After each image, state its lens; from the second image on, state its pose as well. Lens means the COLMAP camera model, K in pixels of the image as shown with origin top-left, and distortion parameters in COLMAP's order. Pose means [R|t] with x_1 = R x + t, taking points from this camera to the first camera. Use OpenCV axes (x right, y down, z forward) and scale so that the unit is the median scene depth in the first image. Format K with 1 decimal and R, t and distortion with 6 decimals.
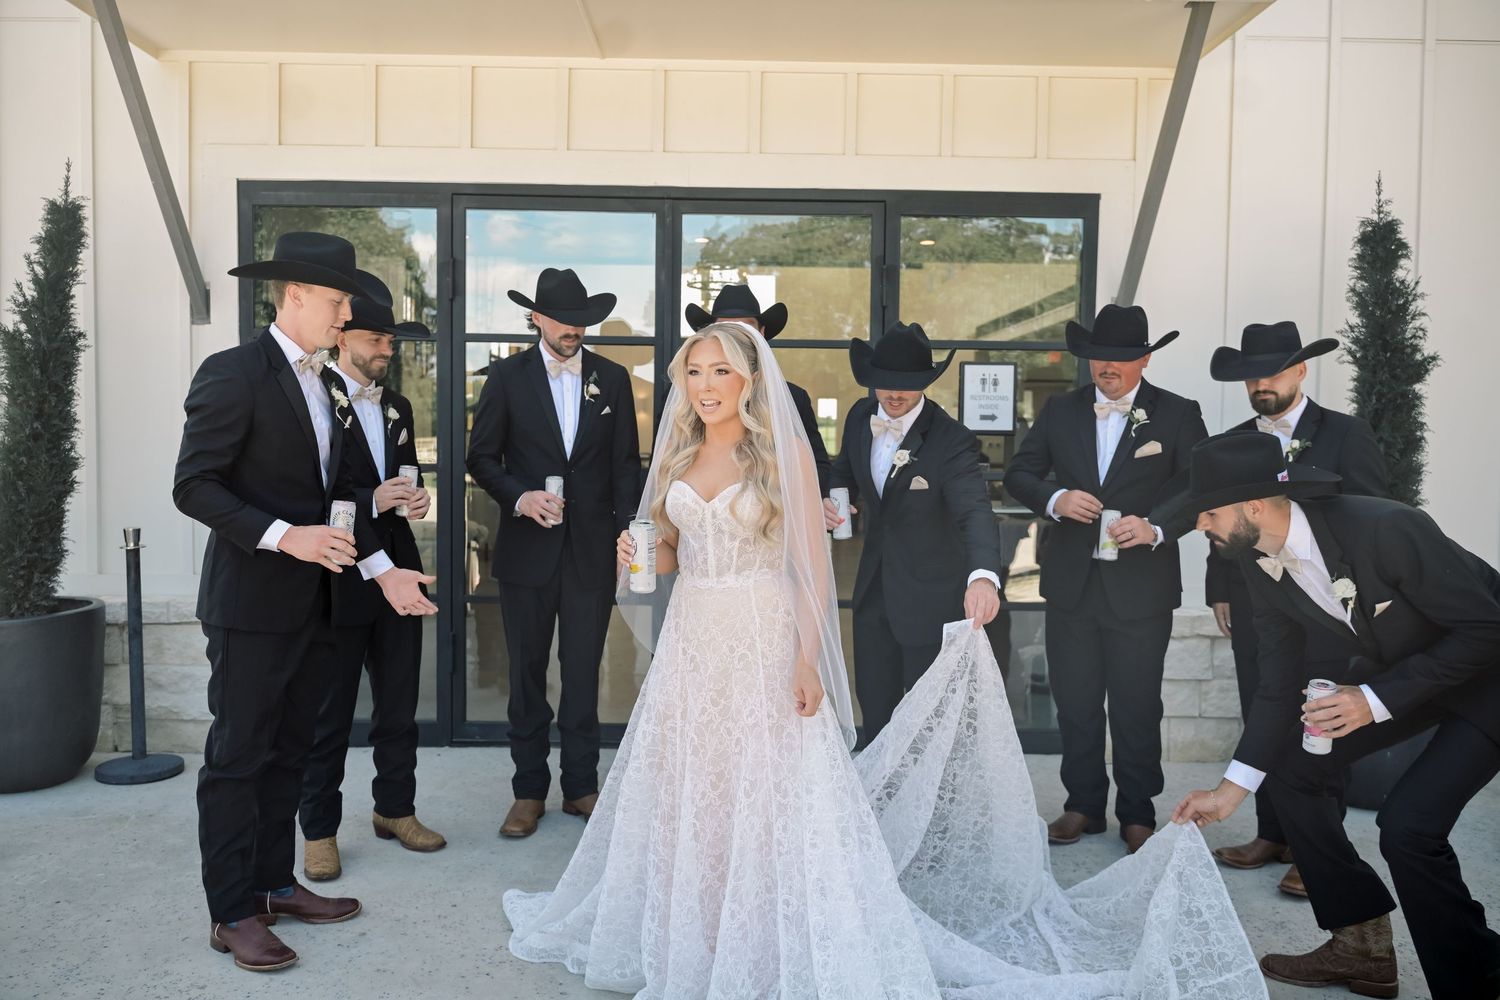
lens RADIAL K [[1213.7, 0, 750.0], [0, 1213.7, 500.0], [0, 0, 1]] dist [-0.001370, -0.016160]
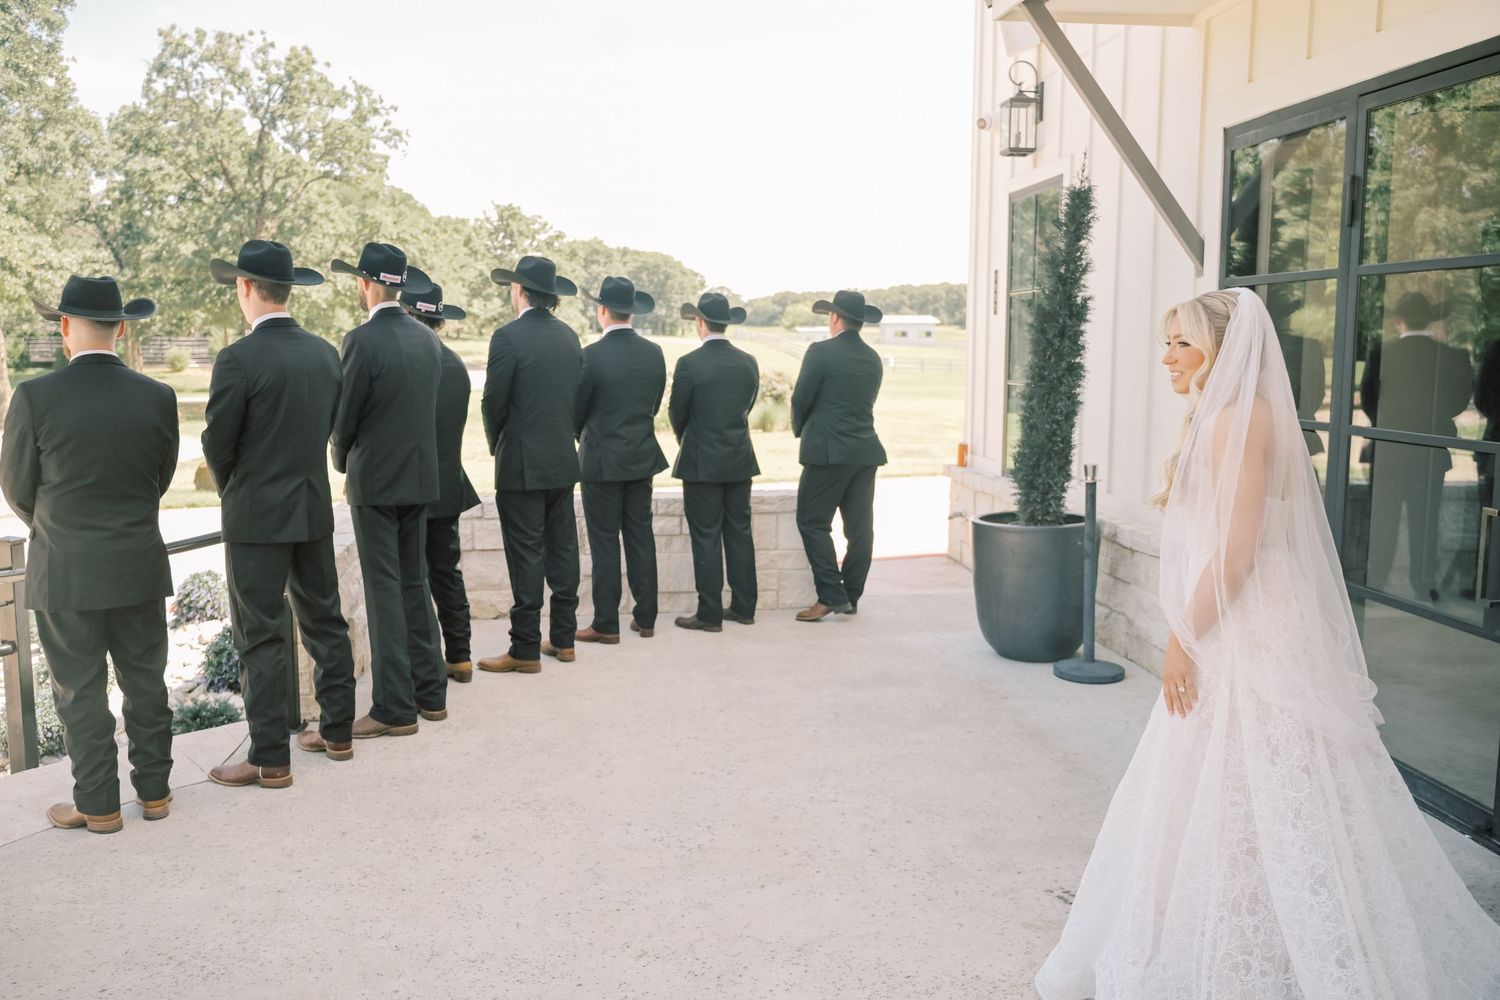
lens RADIAL K [[1213.7, 0, 750.0], [0, 1213.7, 500.0], [0, 0, 1]] dist [-0.001370, -0.016160]
pose [[0.087154, 0.118506, -0.989121, 0.617533], [-0.050860, 0.992134, 0.114386, -0.059212], [0.994896, 0.040337, 0.092496, 0.576400]]
